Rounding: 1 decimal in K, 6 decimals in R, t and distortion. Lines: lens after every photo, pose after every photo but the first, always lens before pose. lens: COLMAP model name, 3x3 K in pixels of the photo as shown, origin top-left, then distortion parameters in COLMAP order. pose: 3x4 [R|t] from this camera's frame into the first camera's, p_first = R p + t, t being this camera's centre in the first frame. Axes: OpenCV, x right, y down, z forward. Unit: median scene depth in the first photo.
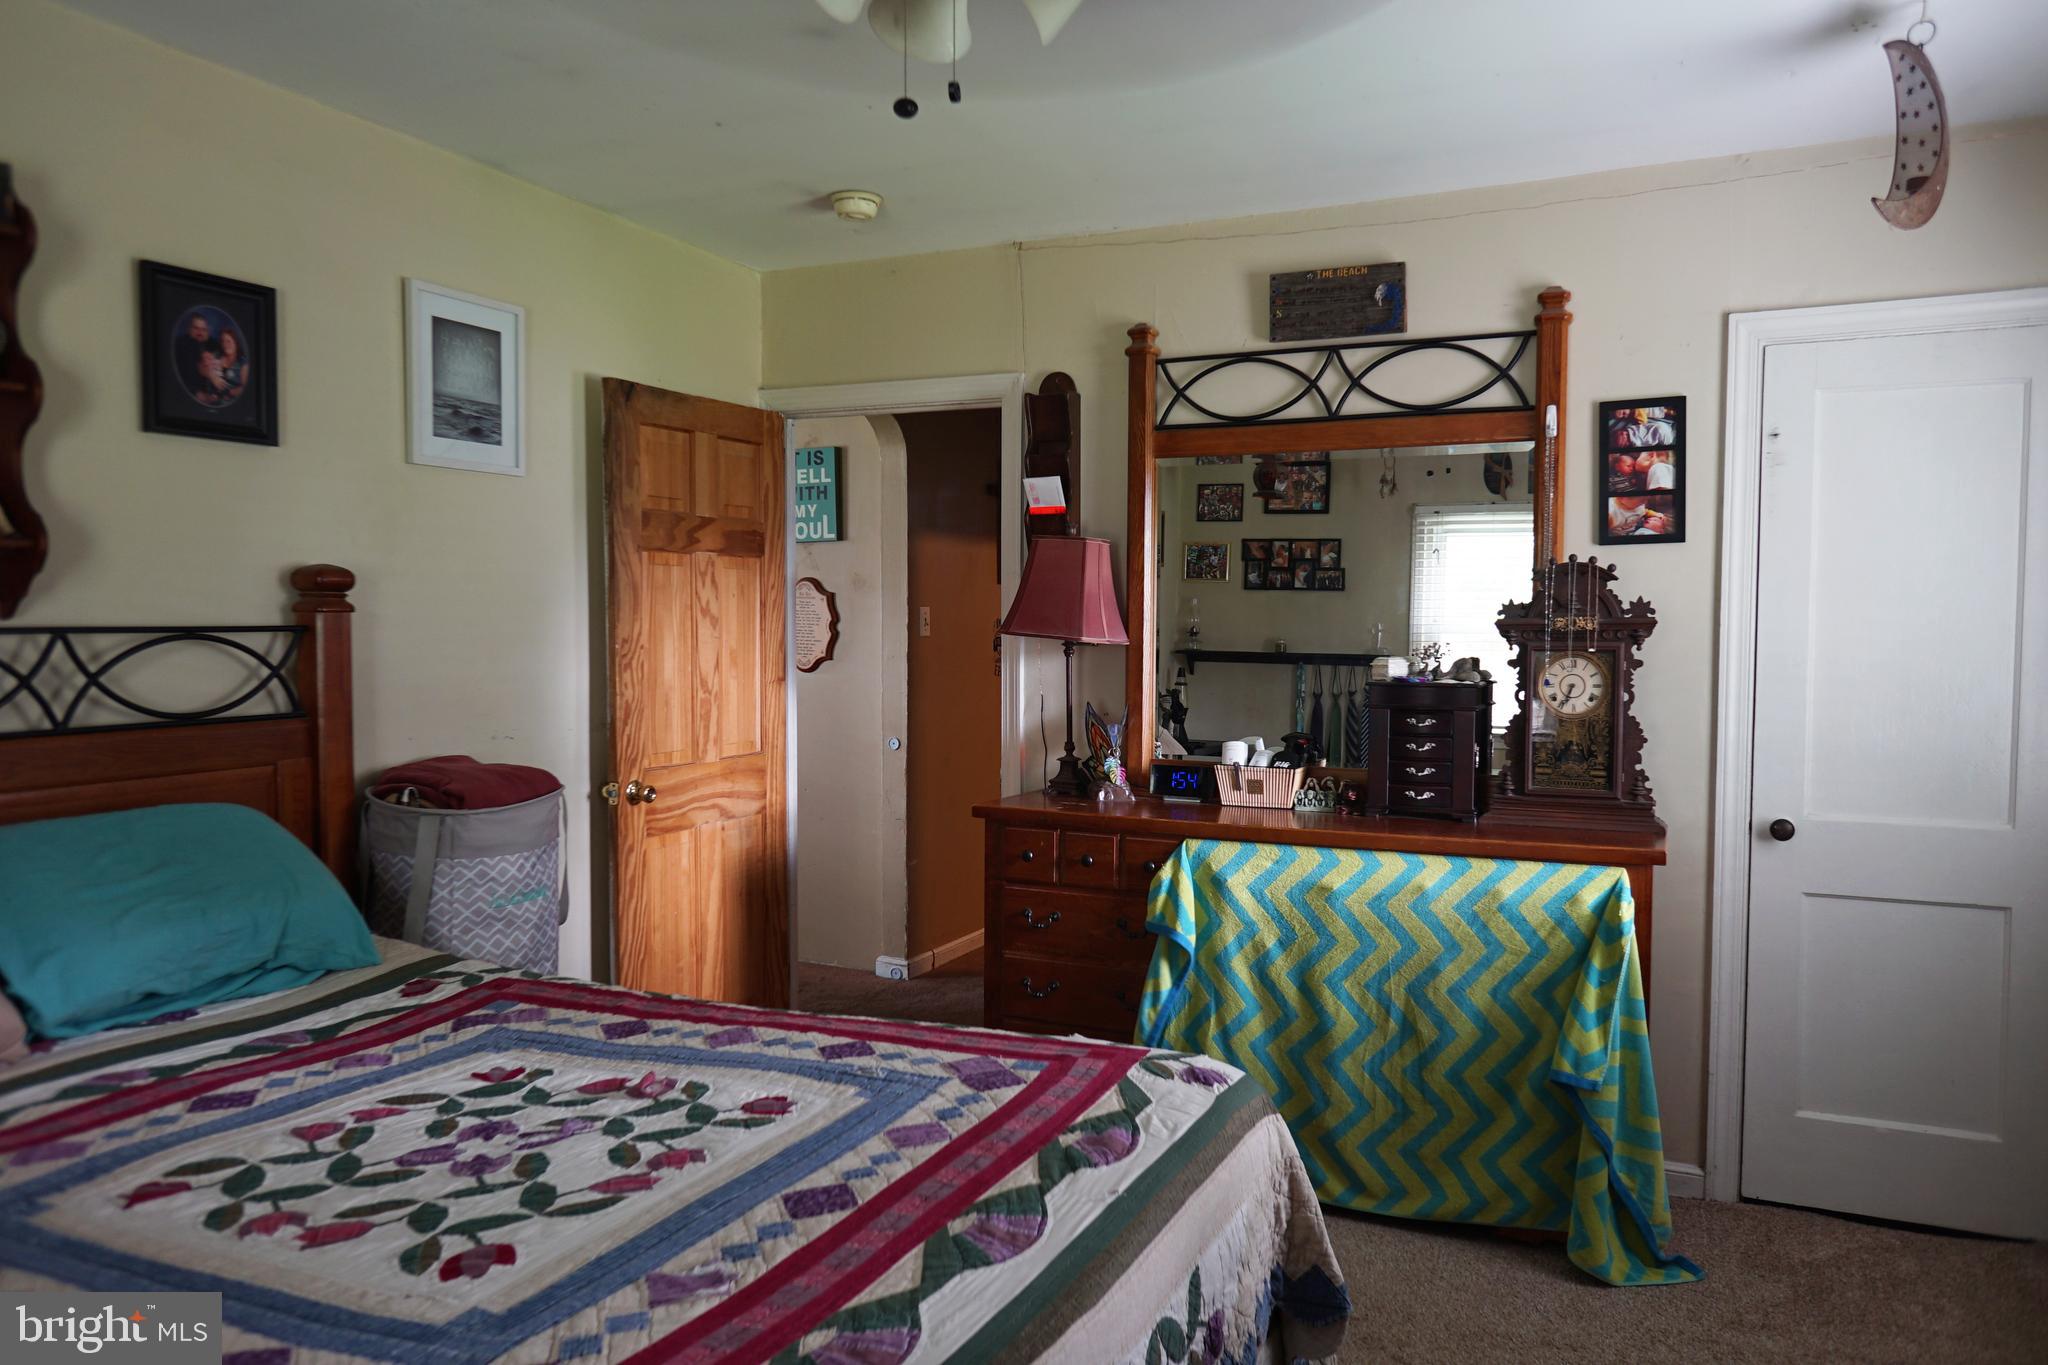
lens RADIAL K [[1416.2, 0, 1027.6], [0, 1416.2, 681.0], [0, 0, 1]] dist [0.001785, -0.005891]
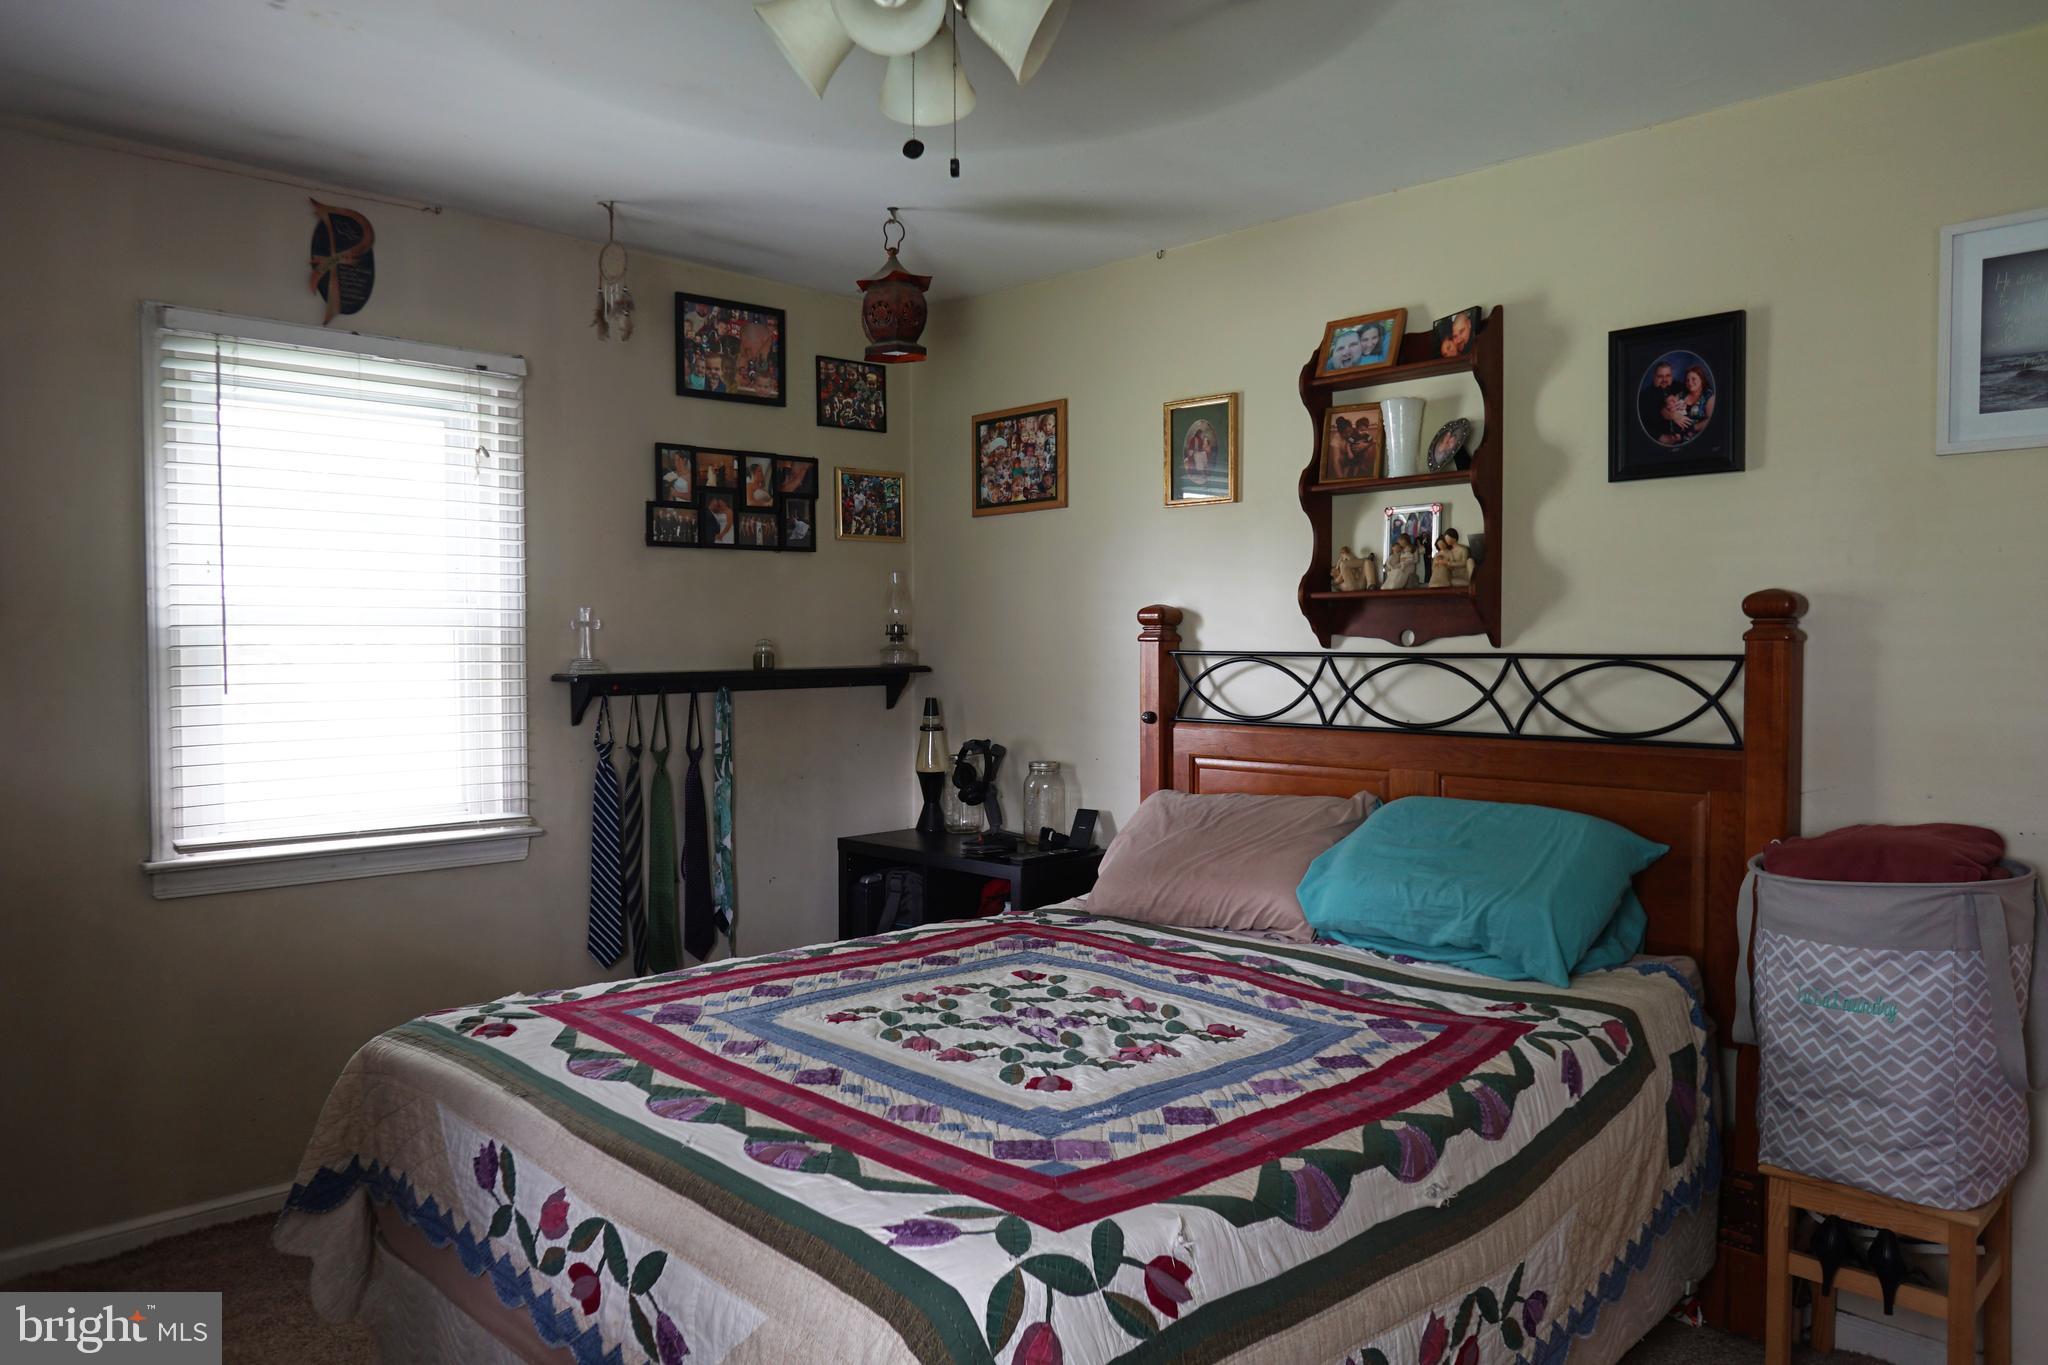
lens RADIAL K [[1416.2, 0, 1025.1], [0, 1416.2, 686.4], [0, 0, 1]] dist [0.001785, -0.005891]
pose [[-0.357741, 0.025063, -0.933484, 0.809370], [-0.044542, 0.998044, 0.043866, -0.055303], [0.932758, 0.057271, -0.355925, 1.292235]]
